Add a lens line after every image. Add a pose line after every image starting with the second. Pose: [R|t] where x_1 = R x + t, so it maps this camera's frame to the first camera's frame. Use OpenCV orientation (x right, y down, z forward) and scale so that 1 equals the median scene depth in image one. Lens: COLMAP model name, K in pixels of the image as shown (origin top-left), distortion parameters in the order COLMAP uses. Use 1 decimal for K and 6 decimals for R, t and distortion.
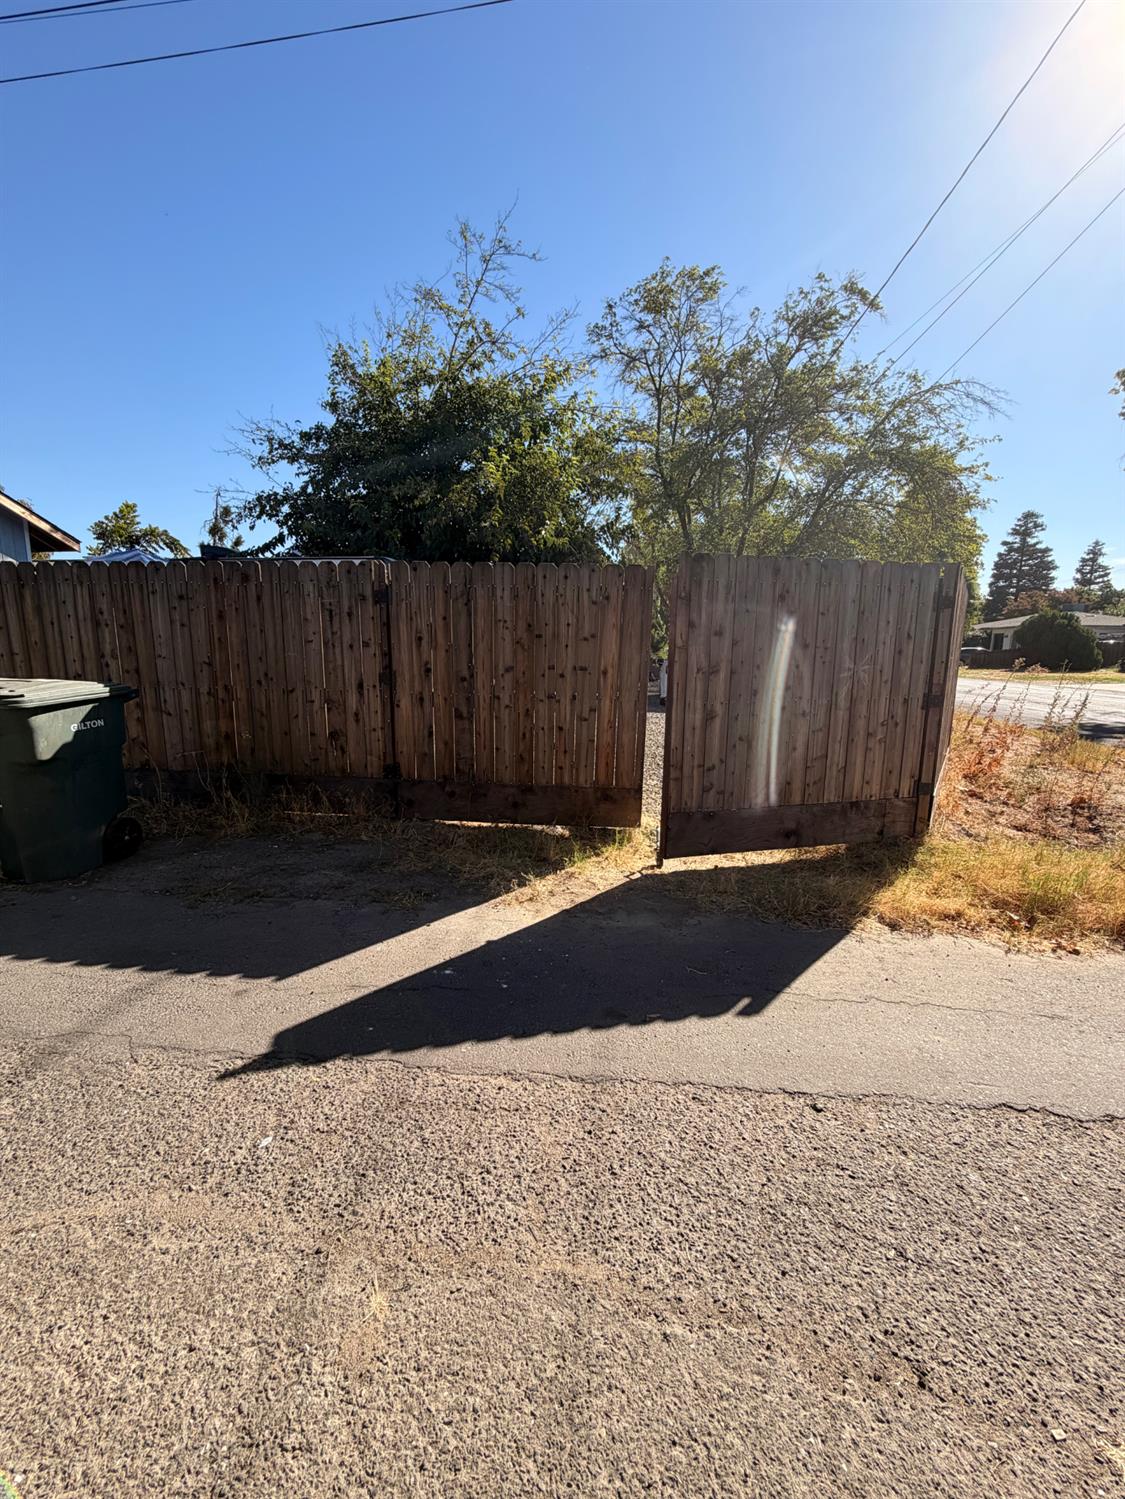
lens RADIAL K [[598.4, 0, 560.8], [0, 598.4, 747.3], [0, 0, 1]] dist [0.000717, -0.000290]
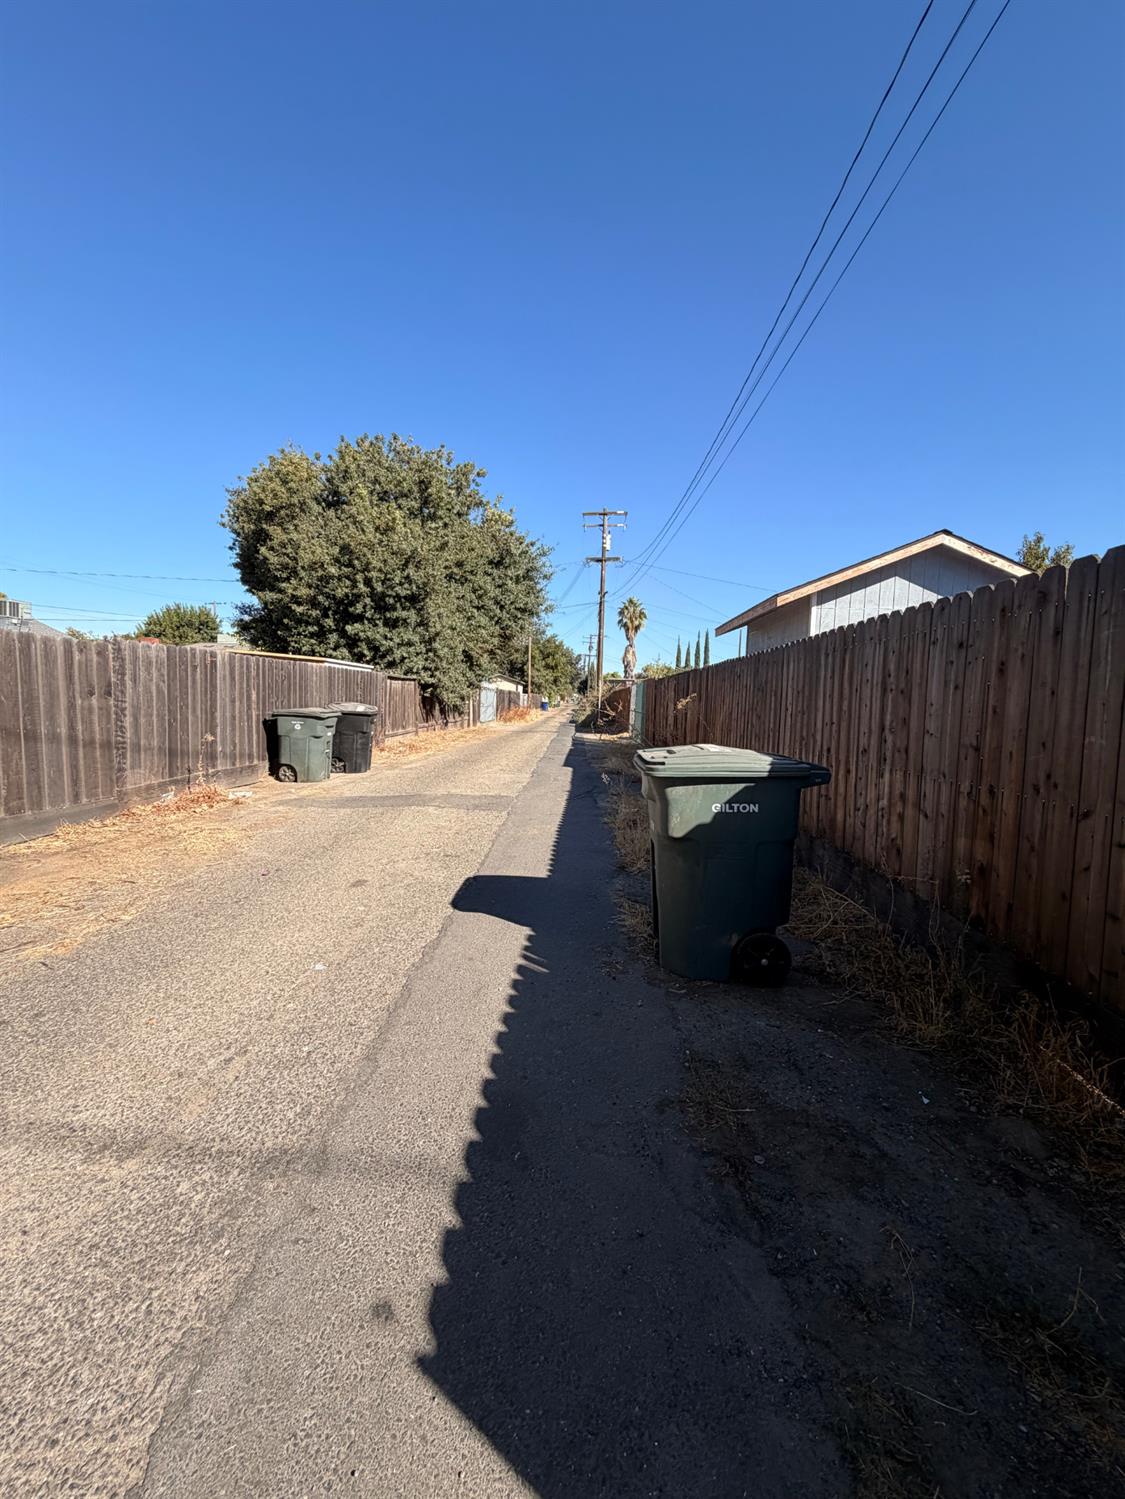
lens RADIAL K [[598.4, 0, 560.8], [0, 598.4, 747.3], [0, 0, 1]] dist [0.000717, -0.000290]
pose [[0.062794, 0.069645, -0.995594, -0.001581], [-0.197081, 0.978784, 0.056039, -0.092125], [0.978374, 0.192694, 0.075187, 0.545315]]
